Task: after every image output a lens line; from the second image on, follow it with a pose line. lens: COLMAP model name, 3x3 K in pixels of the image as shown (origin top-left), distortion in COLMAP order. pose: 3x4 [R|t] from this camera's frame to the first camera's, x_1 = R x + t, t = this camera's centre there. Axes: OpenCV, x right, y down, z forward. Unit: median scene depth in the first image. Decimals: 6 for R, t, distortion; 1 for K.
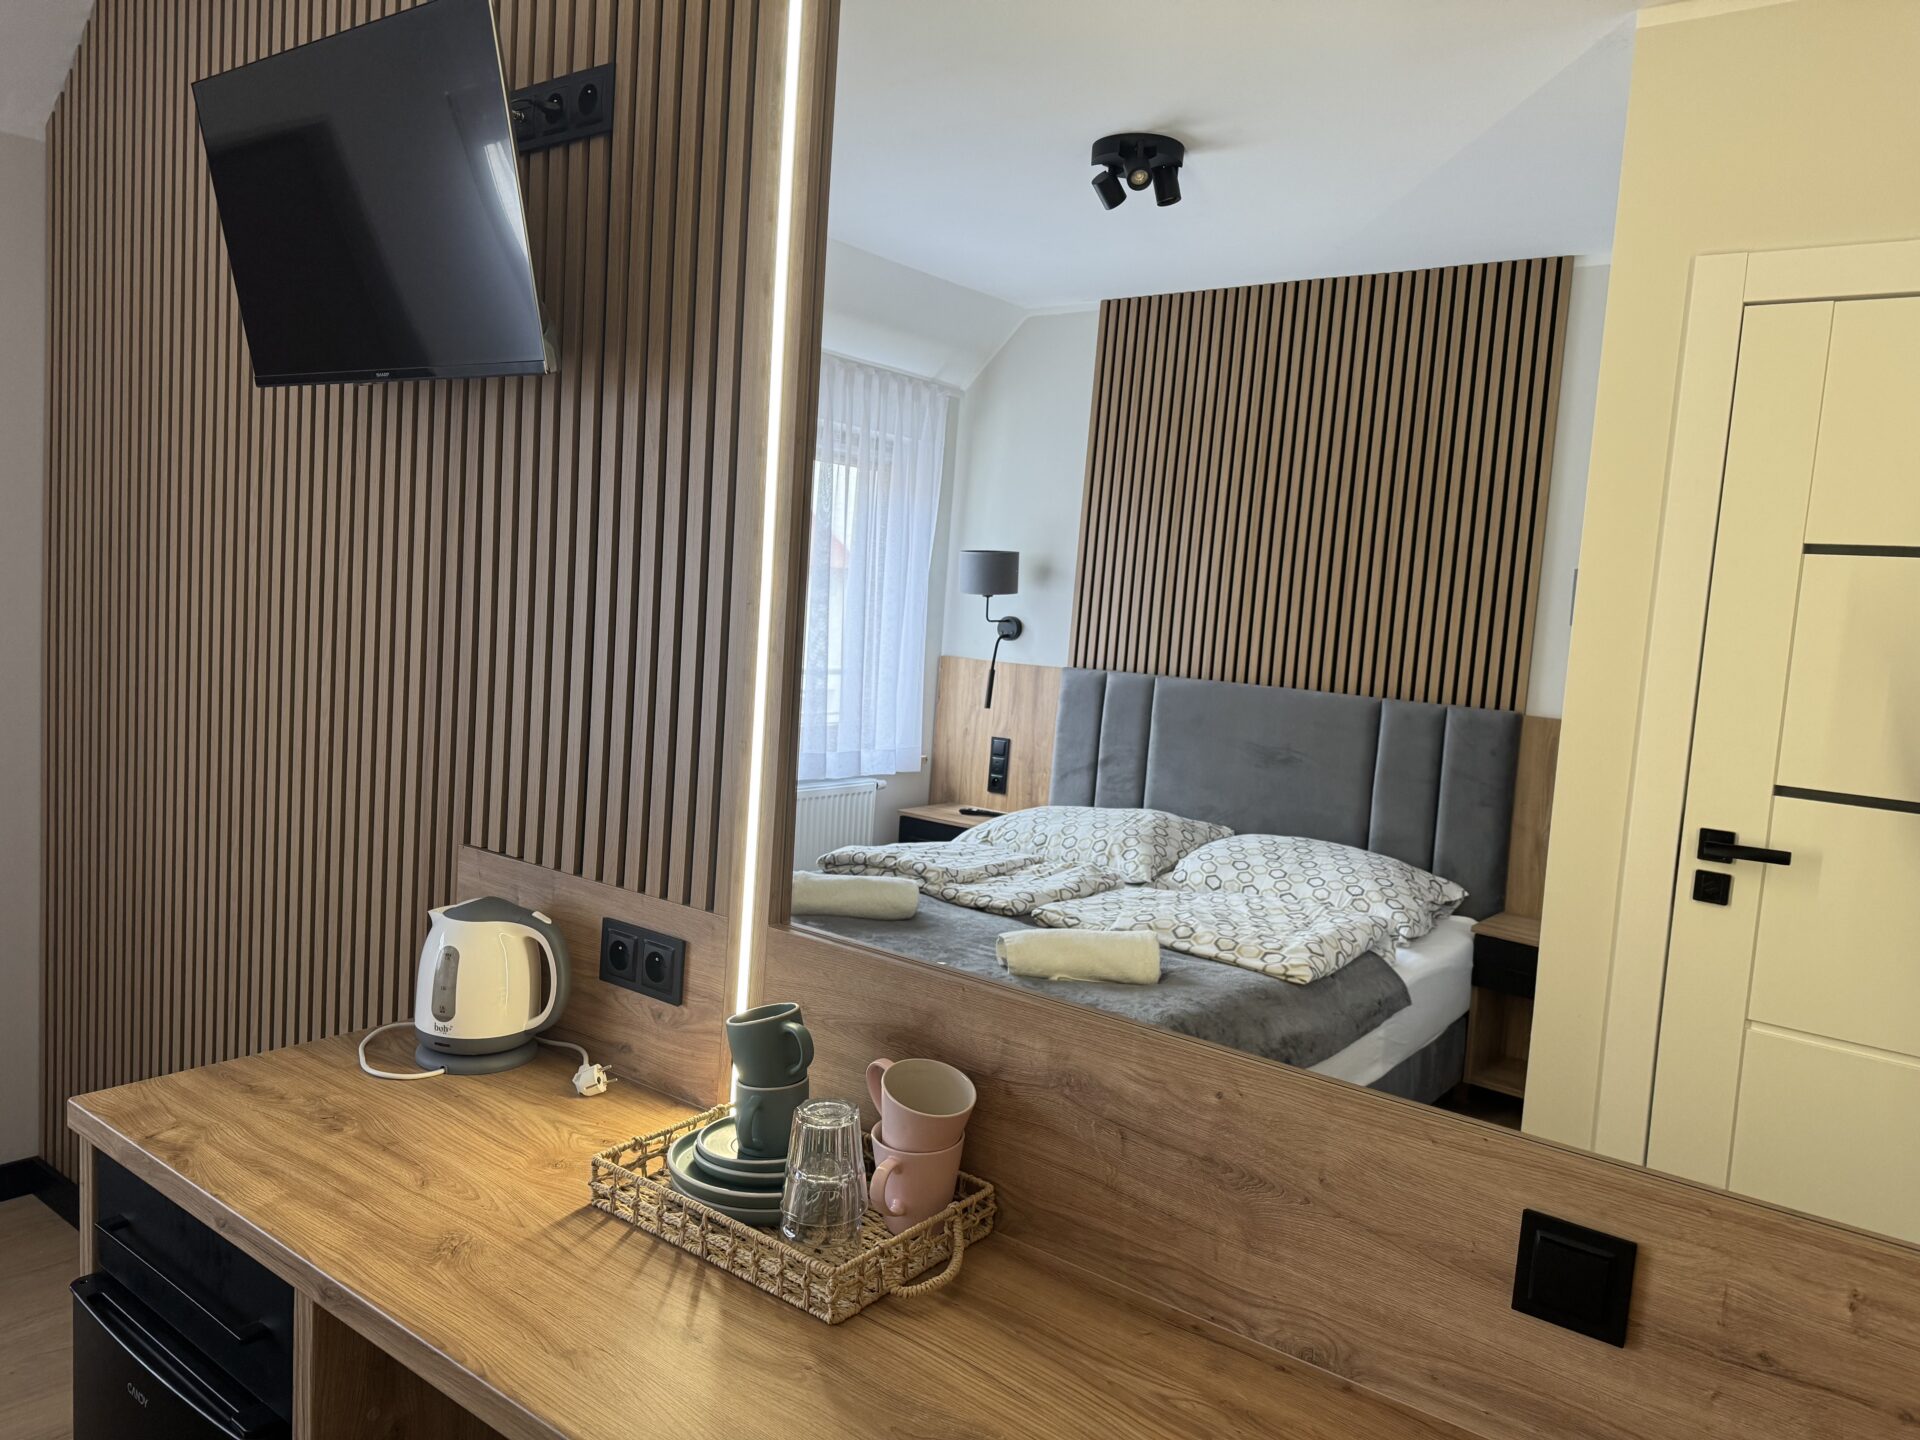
lens RADIAL K [[1346.9, 0, 965.8], [0, 1346.9, 718.3], [0, 0, 1]] dist [0.053958, -0.094612]
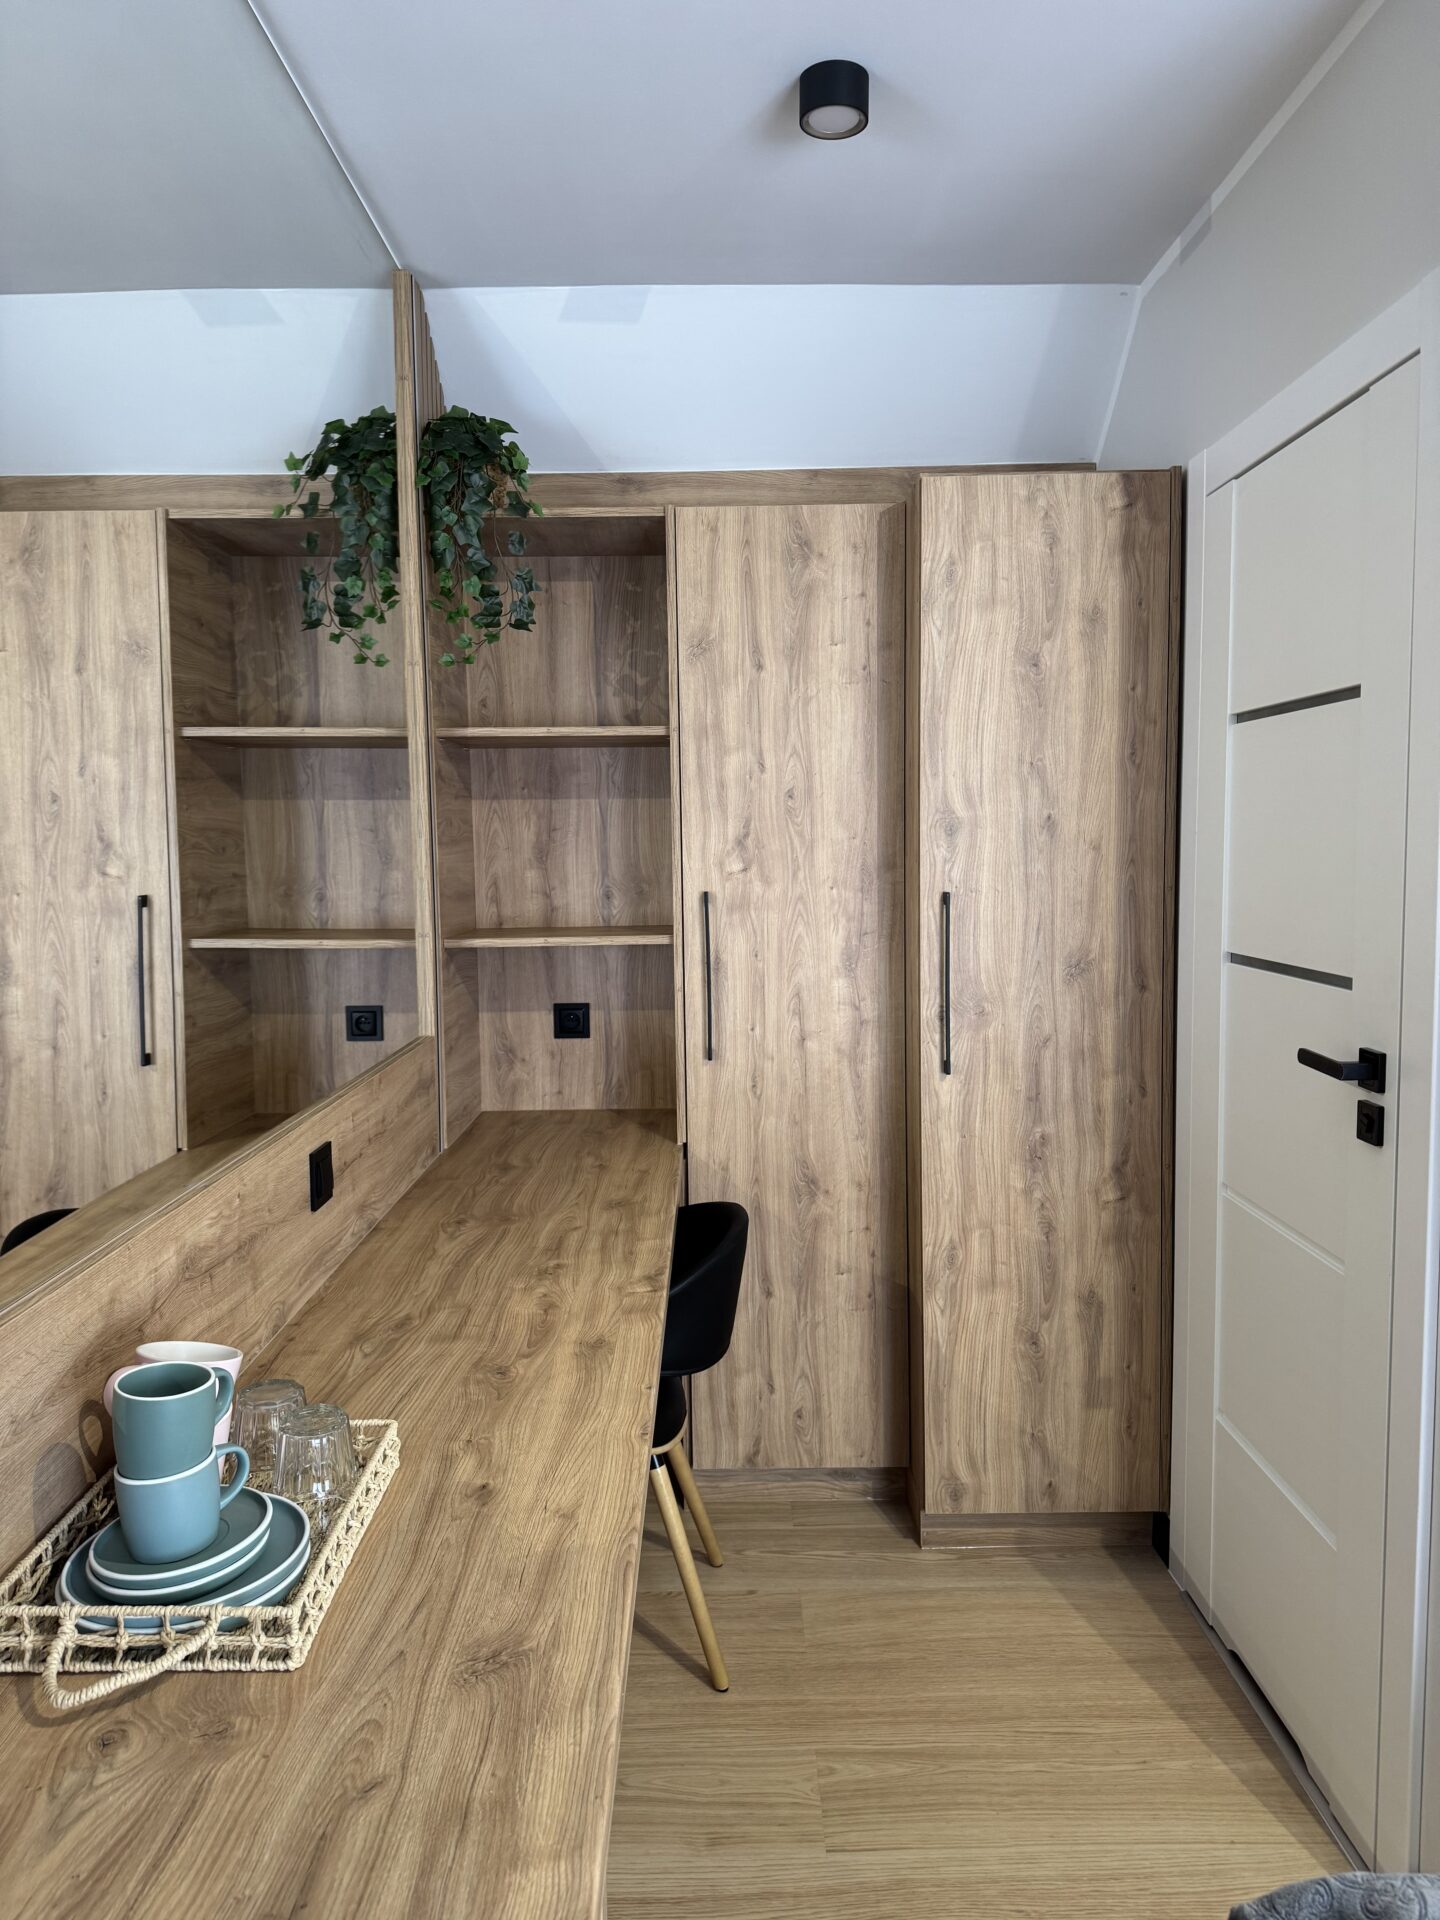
lens RADIAL K [[1329.8, 0, 732.4], [0, 1329.8, 954.7], [0, 0, 1]] dist [0.165609, -0.313237]
pose [[-0.606207, -0.130527, 0.784523, -0.935156], [0.044187, 0.979389, 0.197092, -0.155606], [-0.794078, 0.154144, -0.587945, 1.162149]]
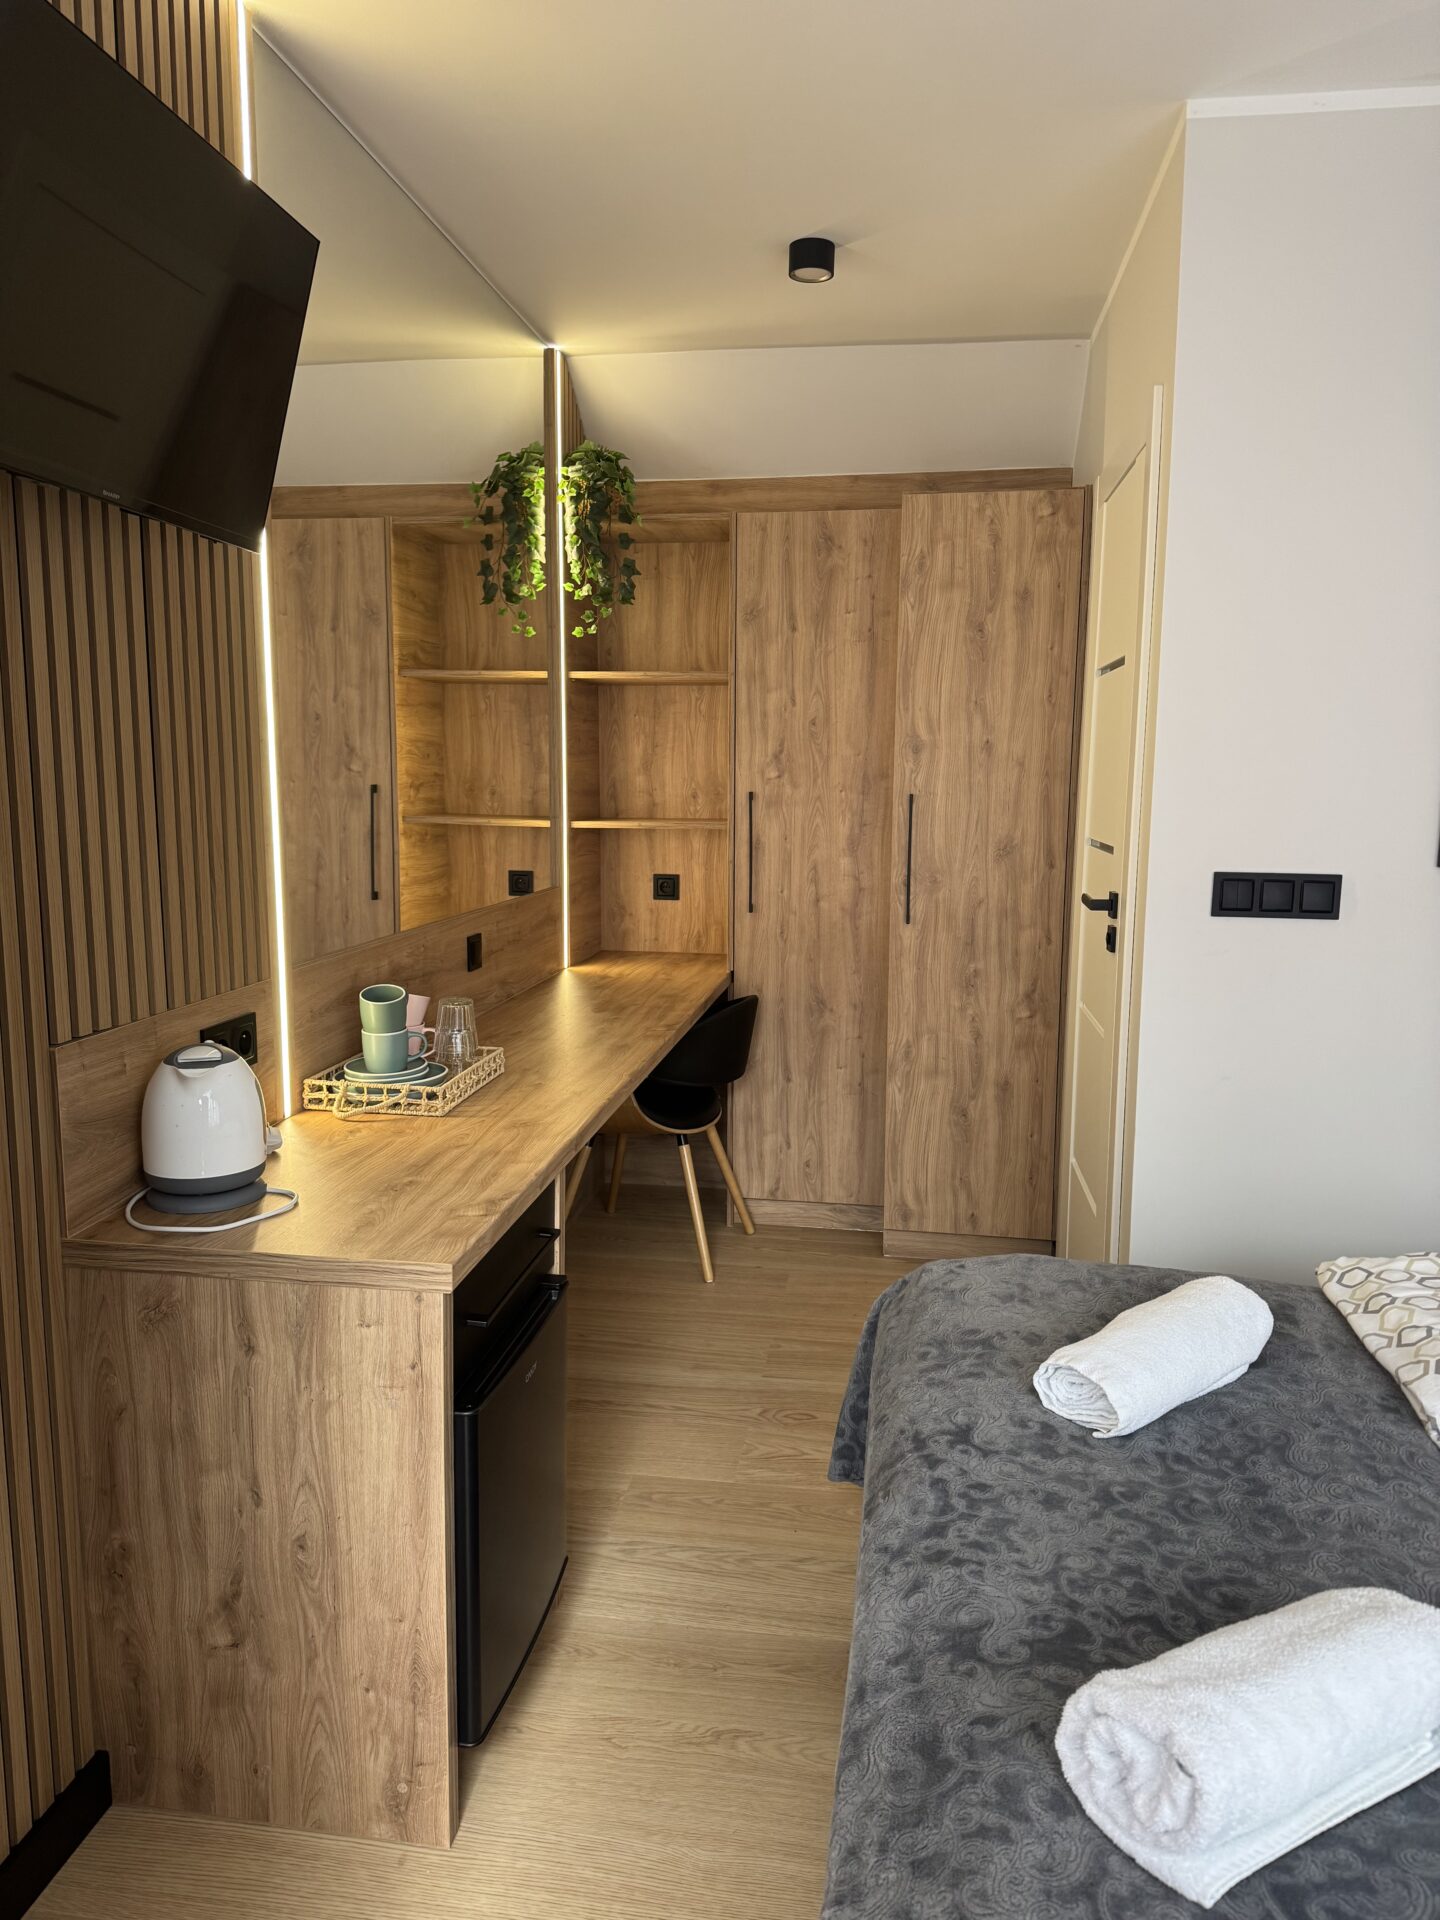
lens RADIAL K [[1329.8, 0, 732.4], [0, 1329.8, 954.7], [0, 0, 1]] dist [0.165609, -0.313237]
pose [[-0.477306, -0.195579, 0.856696, -1.741010], [0.041035, 0.968893, 0.244056, -0.207322], [-0.877779, 0.151644, -0.454432, 1.355237]]
